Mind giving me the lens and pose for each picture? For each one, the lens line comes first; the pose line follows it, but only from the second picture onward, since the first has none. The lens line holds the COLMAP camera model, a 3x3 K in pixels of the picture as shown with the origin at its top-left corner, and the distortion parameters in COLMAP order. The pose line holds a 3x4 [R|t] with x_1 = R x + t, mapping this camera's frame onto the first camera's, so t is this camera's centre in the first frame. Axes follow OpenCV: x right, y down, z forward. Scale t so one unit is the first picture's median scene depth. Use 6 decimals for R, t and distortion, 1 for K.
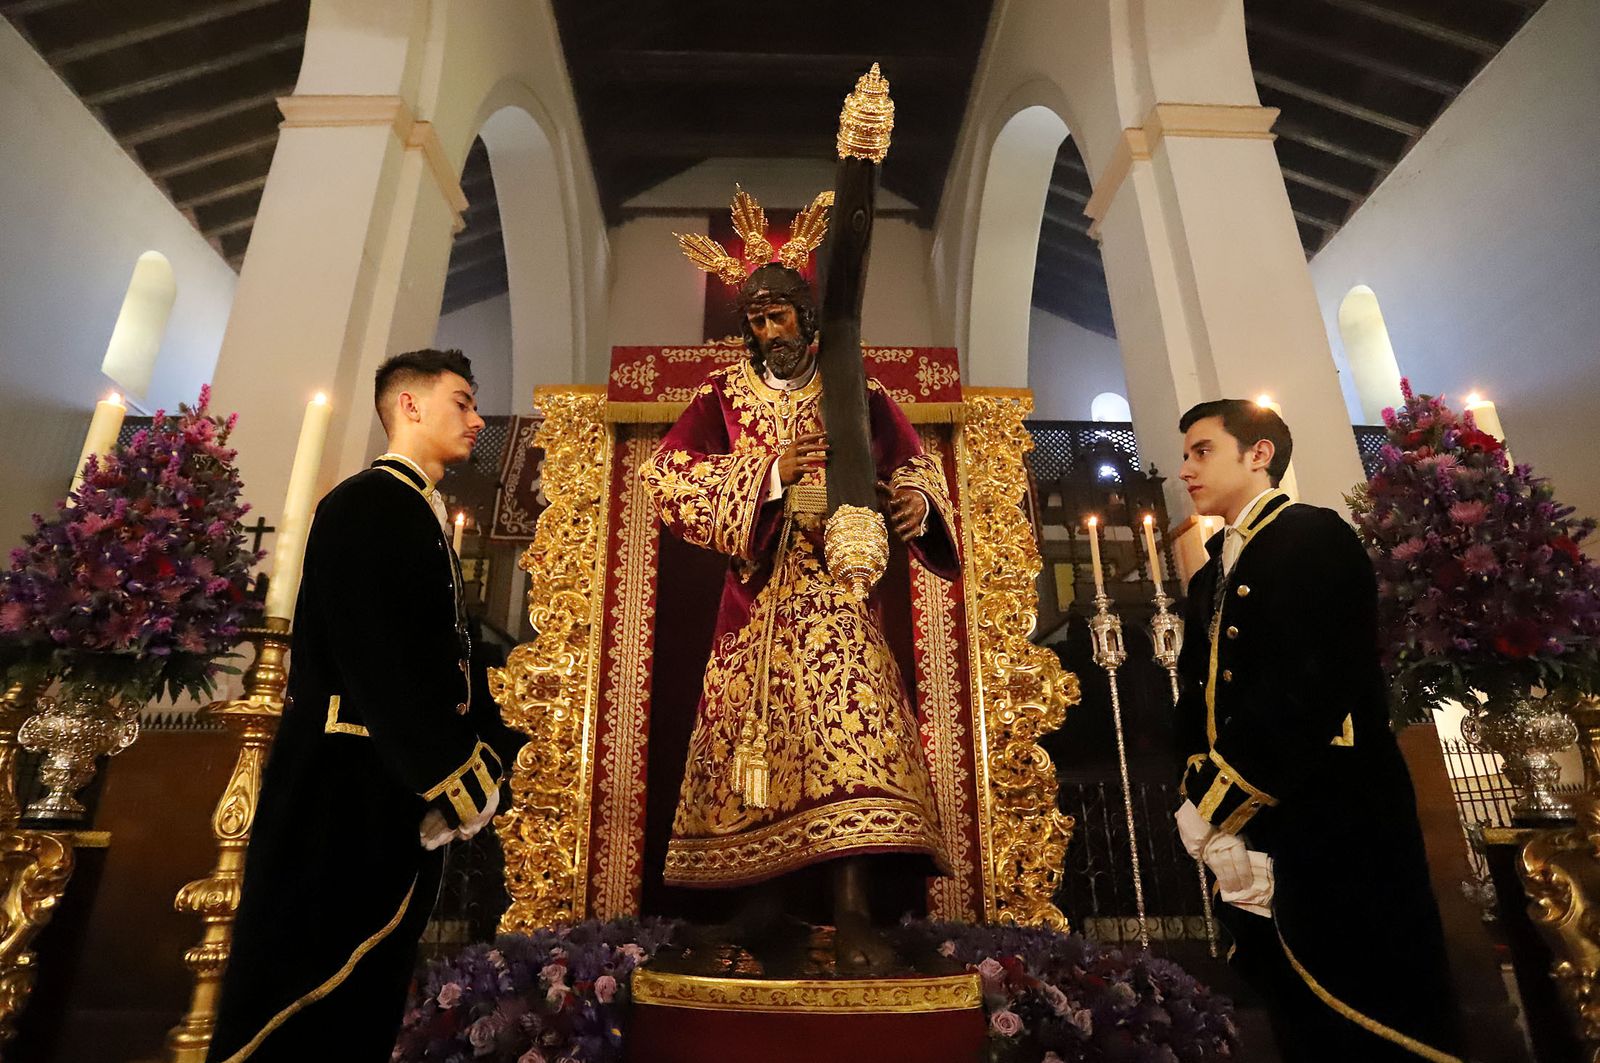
lens RADIAL K [[899.7, 0, 784.2], [0, 899.7, 488.4], [0, 0, 1]] dist [-0.075555, 0.032303]
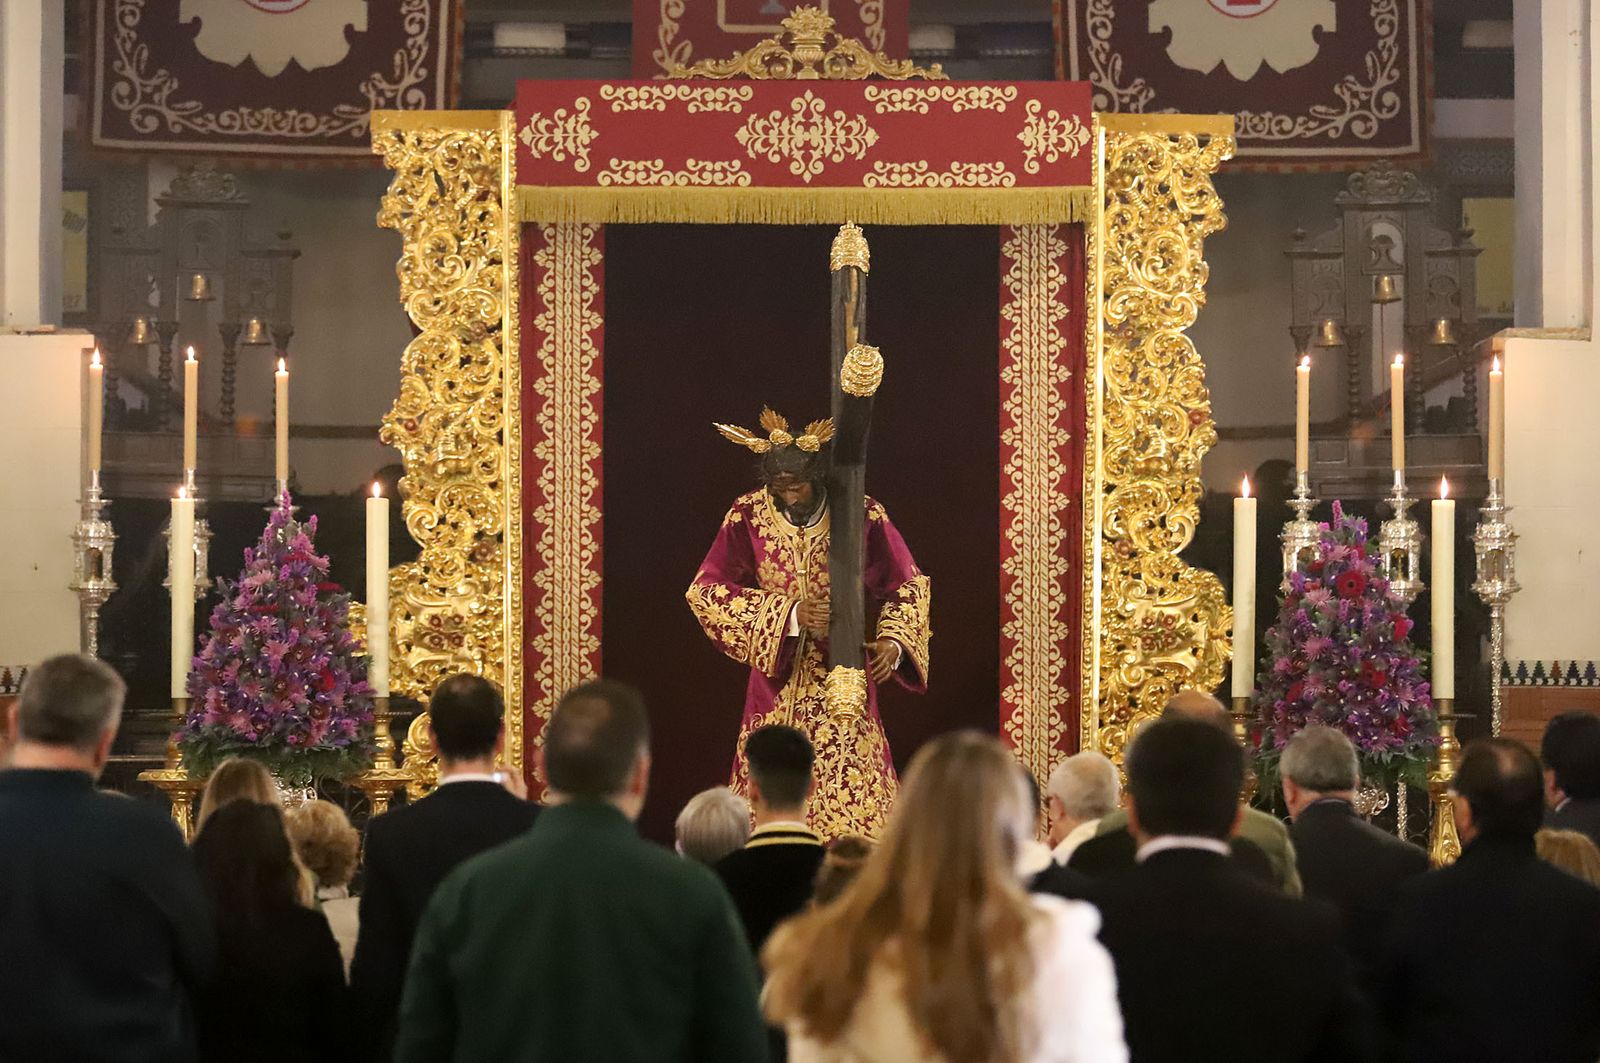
lens RADIAL K [[6608.6, 0, 870.4], [0, 6608.6, 400.6], [0, 0, 1]] dist [0.243361, -3.706781]
pose [[0.999955, 0.002872, 0.009055, 0.013481], [-0.005648, 0.946164, 0.323638, -3.304578], [-0.007638, -0.323674, 0.946138, -7.760081]]
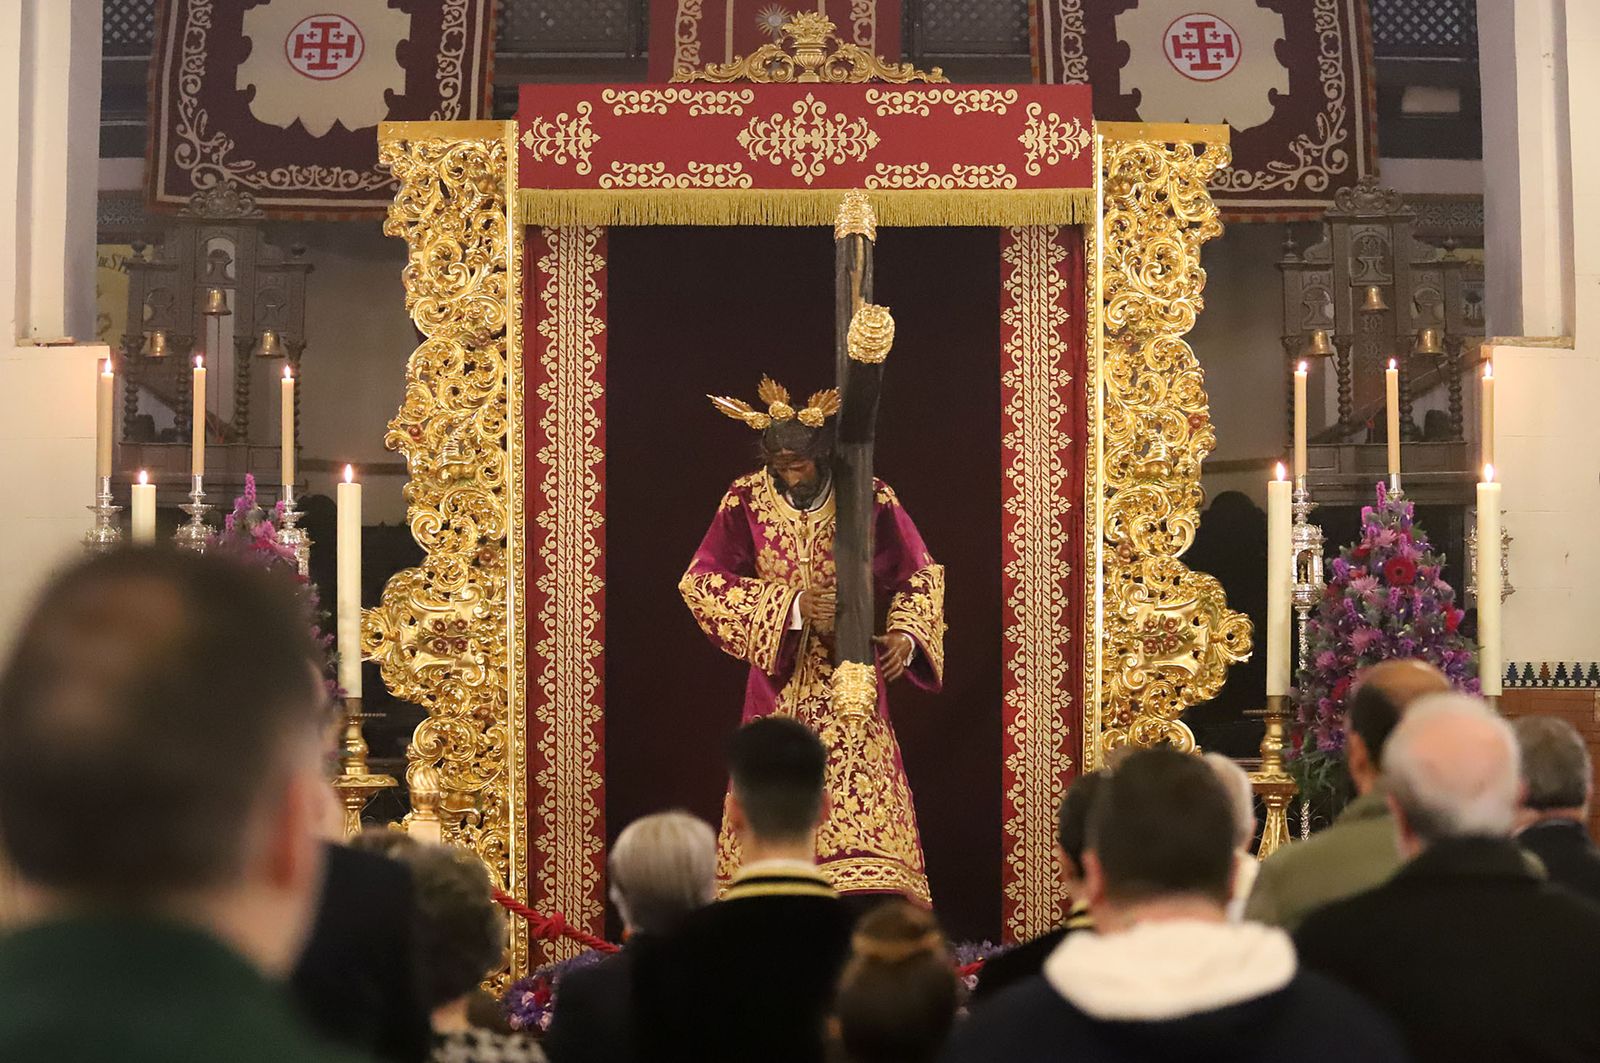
lens RADIAL K [[4103.1, 0, 803.9], [0, 4103.1, 354.6], [0, 0, 1]] dist [-0.126947, -0.467799]
pose [[1.000000, -0.000003, -0.000837, 0.005151], [0.000238, 0.959604, 0.281355, -1.803388], [0.000802, -0.281355, 0.959604, -4.027443]]
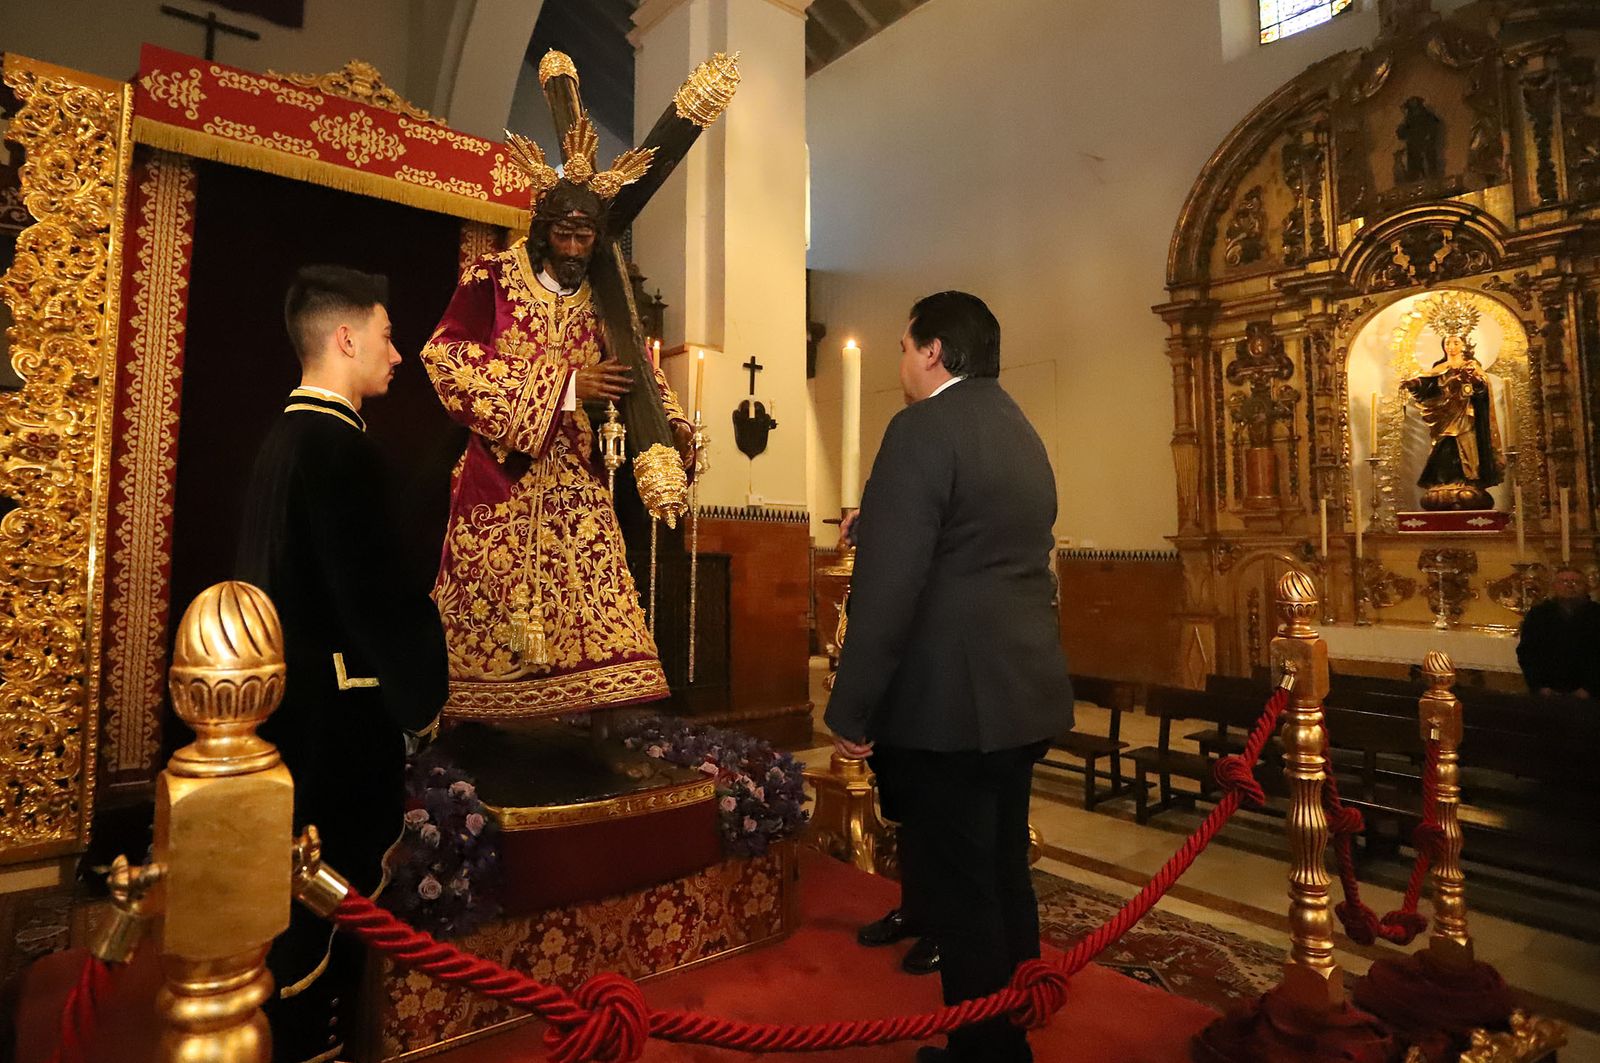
lens RADIAL K [[882.7, 0, 706.1], [0, 882.7, 474.0], [0, 0, 1]] dist [-0.069467, 0.031666]
pose [[0.814170, 0.063078, 0.577190, -0.468691], [-0.231334, 0.947014, 0.222820, -0.185851], [-0.532552, -0.314936, 0.785623, -0.009140]]
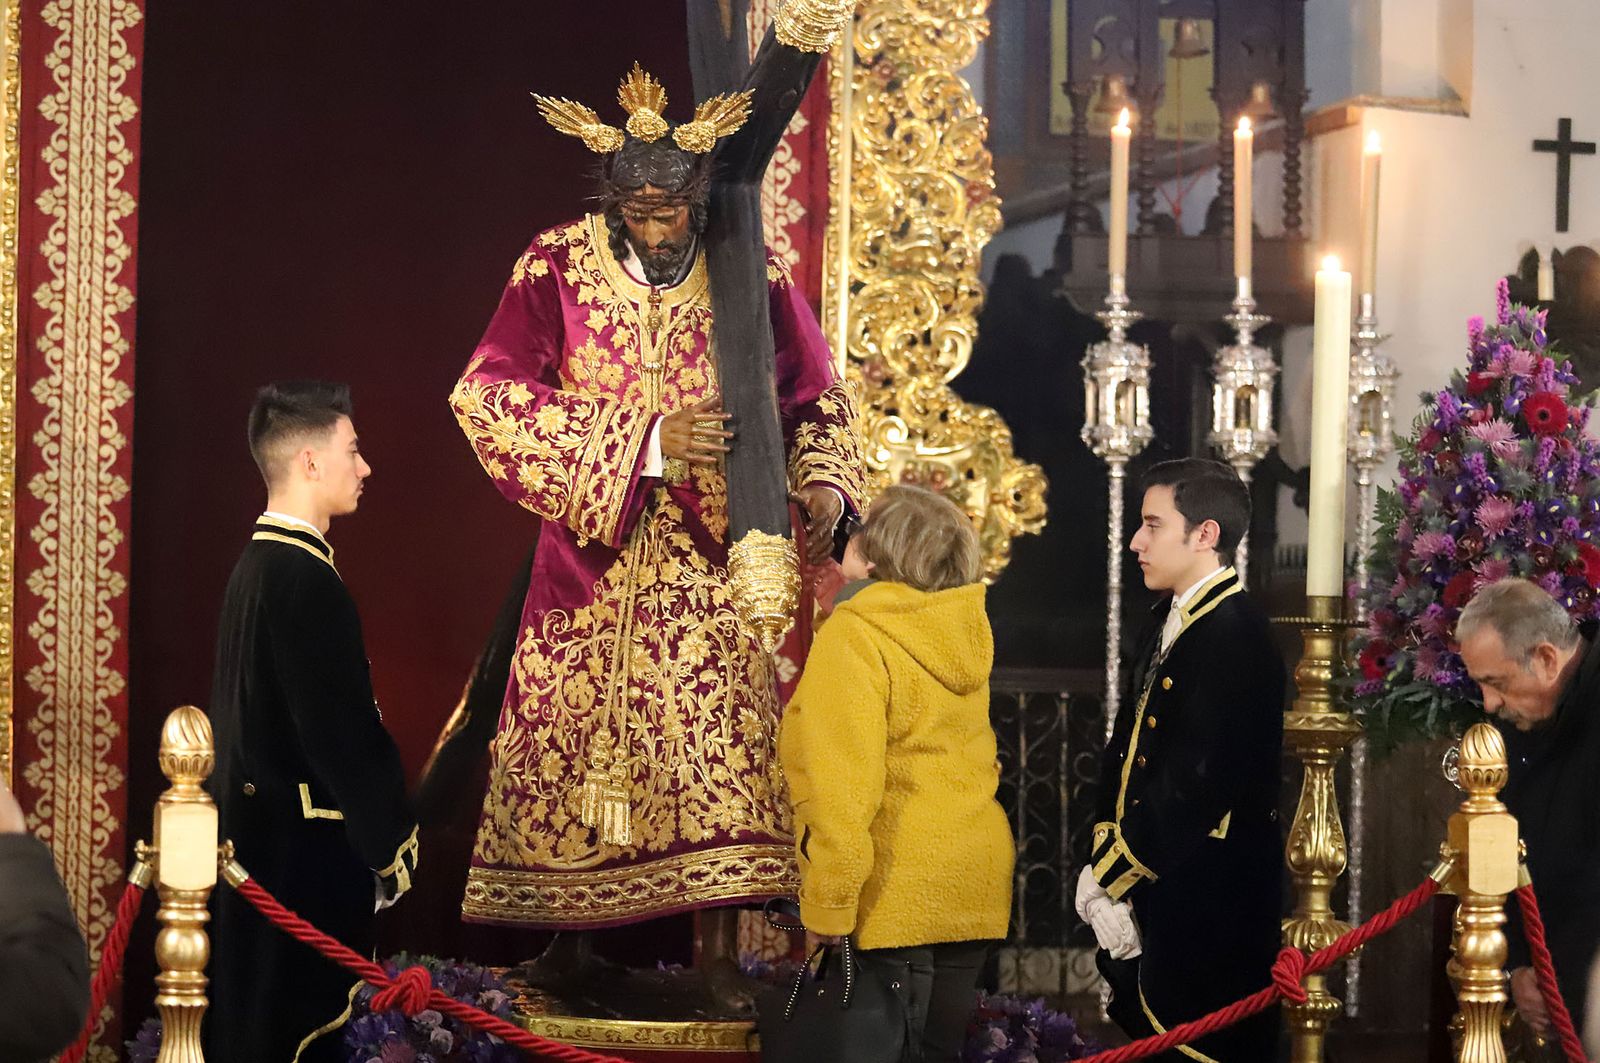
lens RADIAL K [[4261.6, 0, 797.2], [0, 4261.6, 443.9], [0, 0, 1]] dist [-0.125253, -0.820406]
pose [[0.972597, 0.030167, 0.230533, -0.681128], [-0.106747, 0.938798, 0.327510, -1.138686], [-0.206544, -0.343144, 0.916292, -2.218435]]
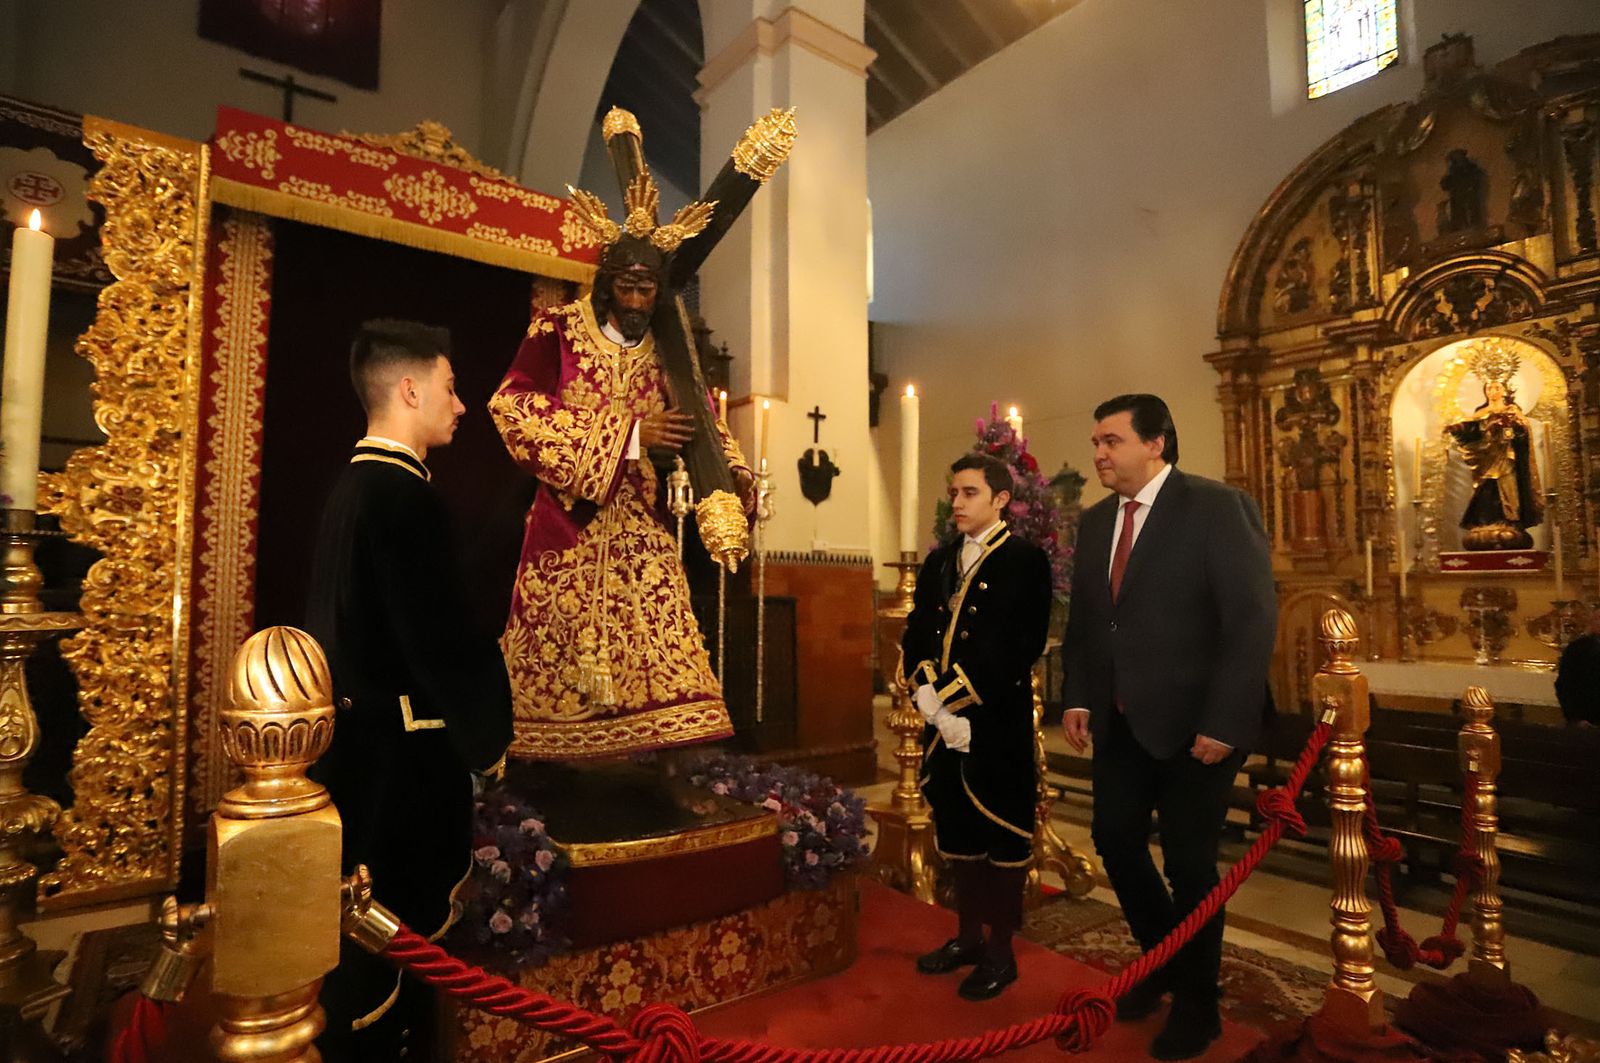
lens RADIAL K [[852.0, 0, 777.3], [0, 852.0, 531.5], [0, 0, 1]] dist [-0.072284, 0.034946]
pose [[0.813476, 0.049452, 0.579492, -0.456335], [-0.224376, 0.945929, 0.234251, -0.185463], [-0.536575, -0.320582, 0.780586, -0.010276]]
